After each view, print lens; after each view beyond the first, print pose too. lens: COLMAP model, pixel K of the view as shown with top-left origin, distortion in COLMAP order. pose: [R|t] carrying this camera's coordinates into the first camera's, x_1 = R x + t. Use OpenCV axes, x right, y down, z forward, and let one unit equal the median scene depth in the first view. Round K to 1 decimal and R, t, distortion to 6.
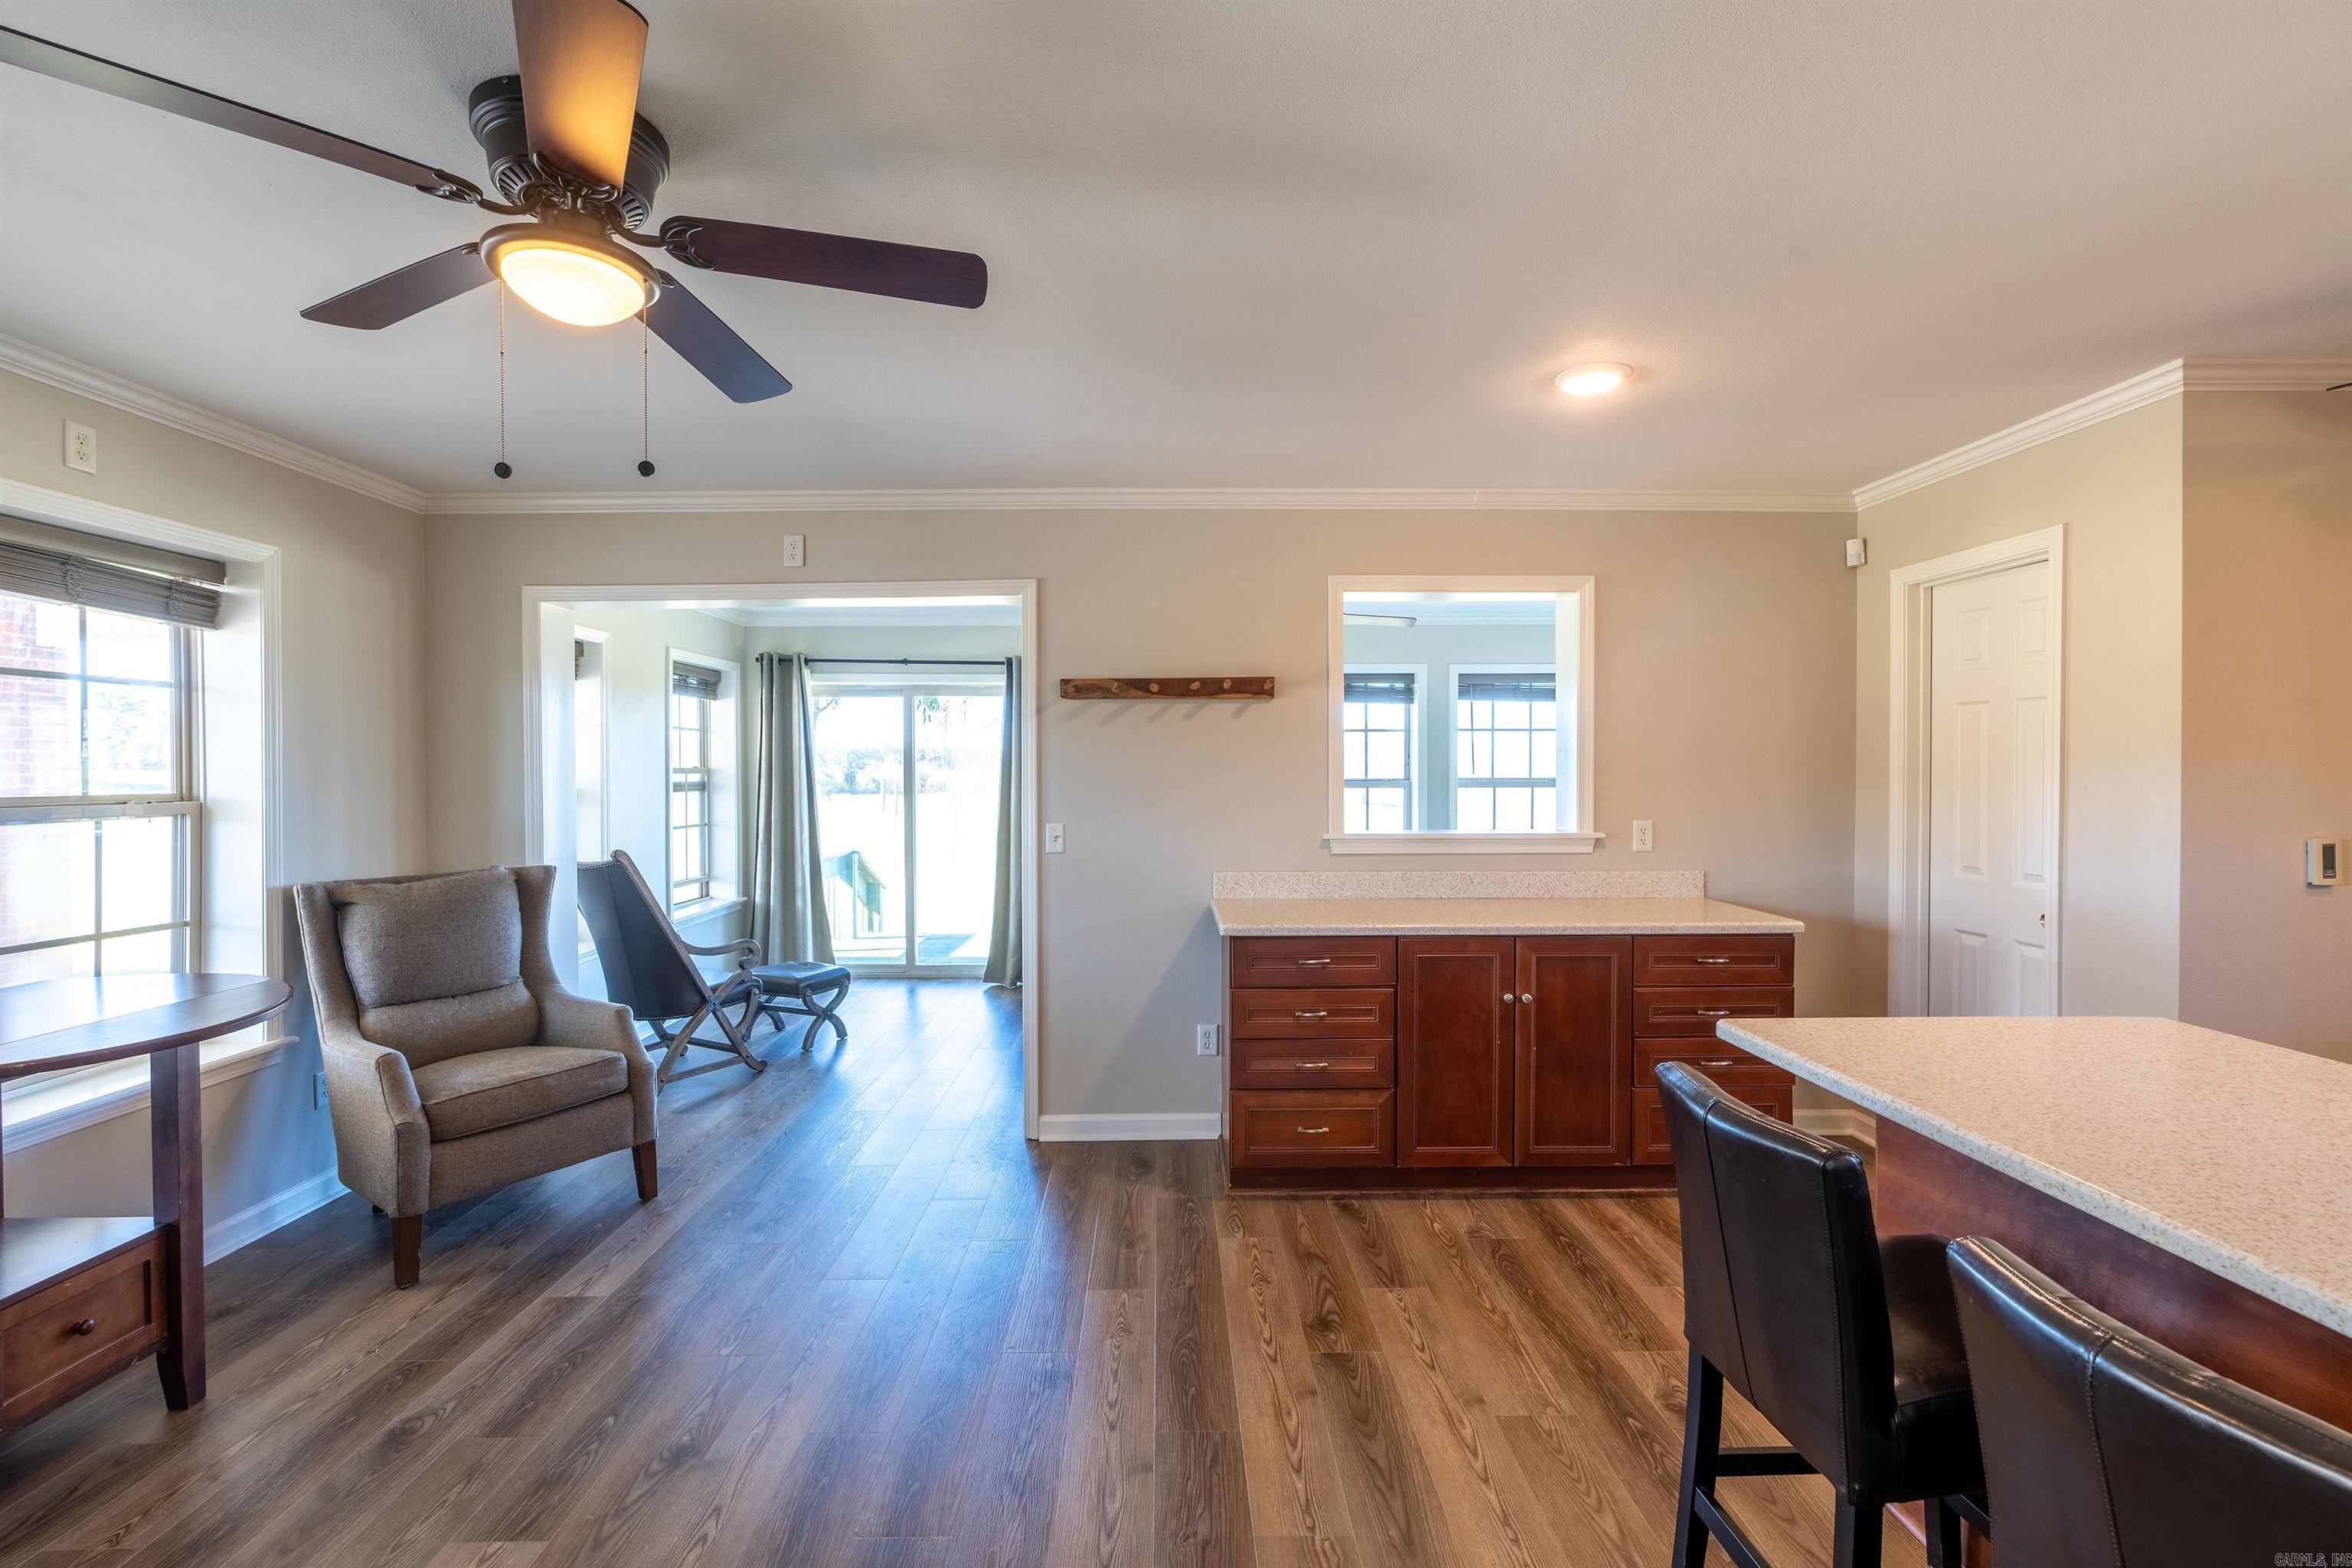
lens RADIAL K [[1055.3, 0, 1175.0], [0, 1055.3, 780.6], [0, 0, 1]] dist [-0.011865, 0.004603]
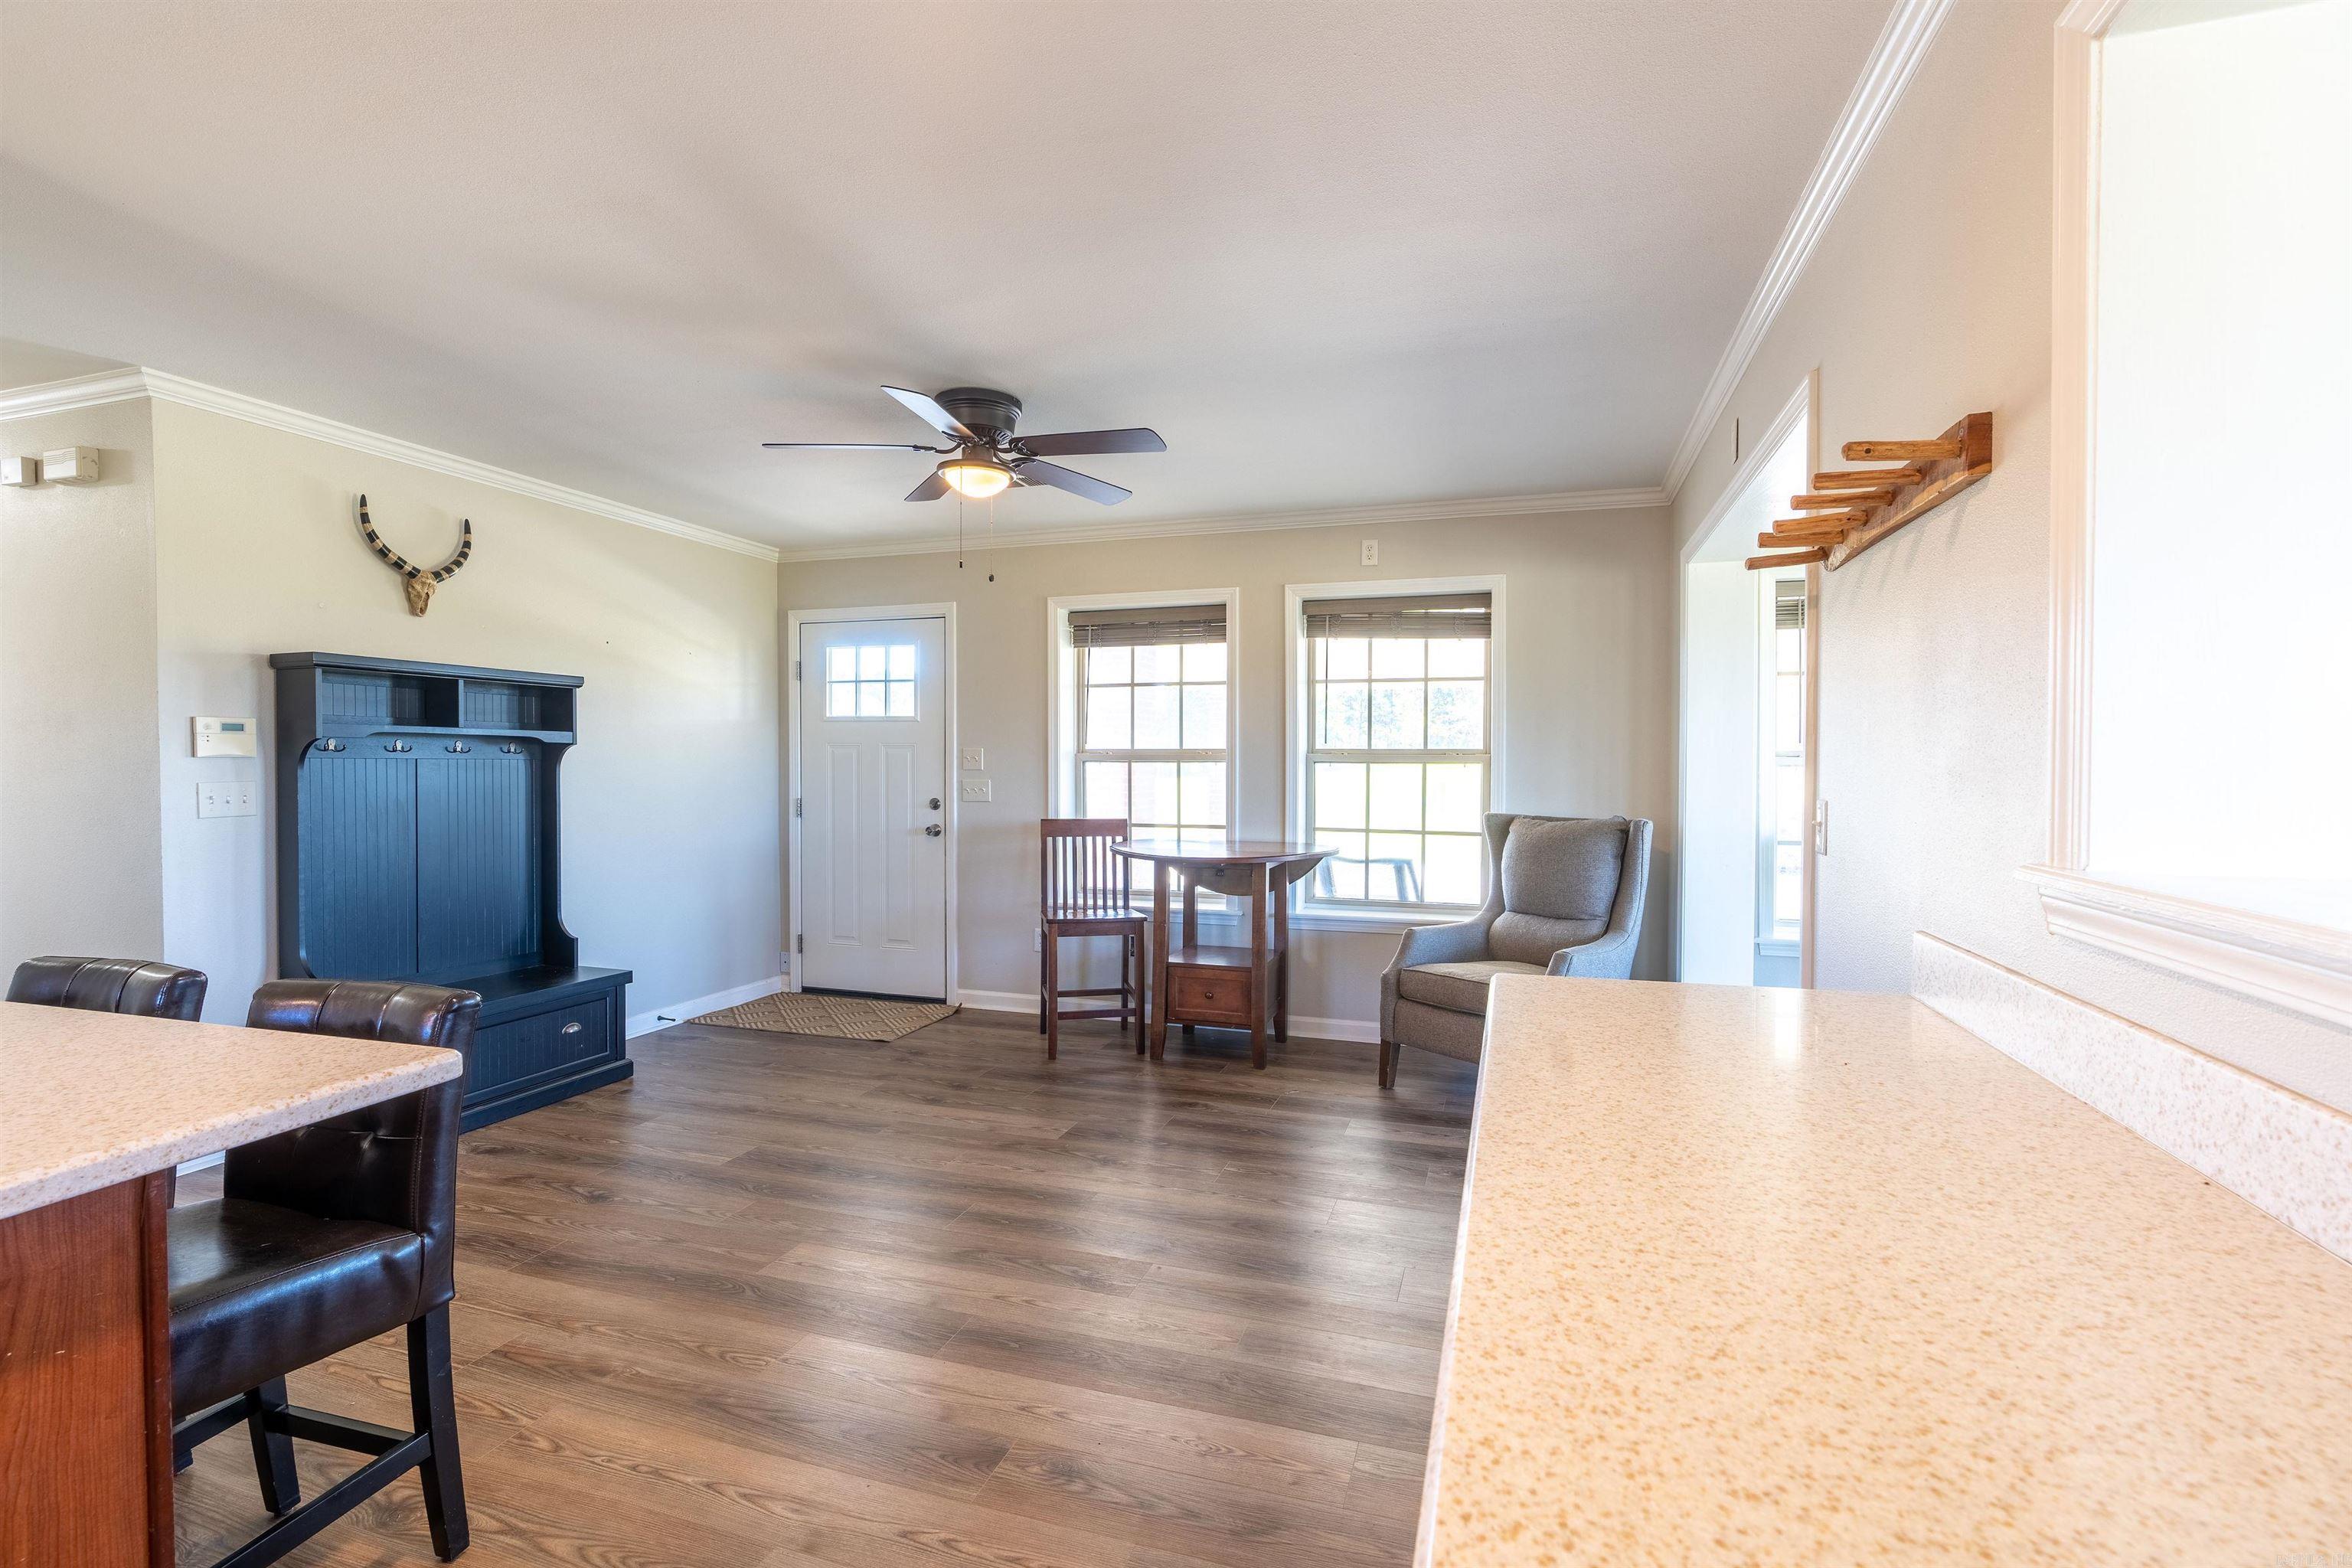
lens RADIAL K [[1055.3, 0, 1175.0], [0, 1055.3, 780.6], [0, 0, 1]] dist [-0.011865, 0.004603]
pose [[-0.324462, 0.019036, -0.945707, 0.613144], [-0.012644, 0.999621, 0.024459, 0.024762], [0.945814, 0.019894, -0.324099, 1.013265]]
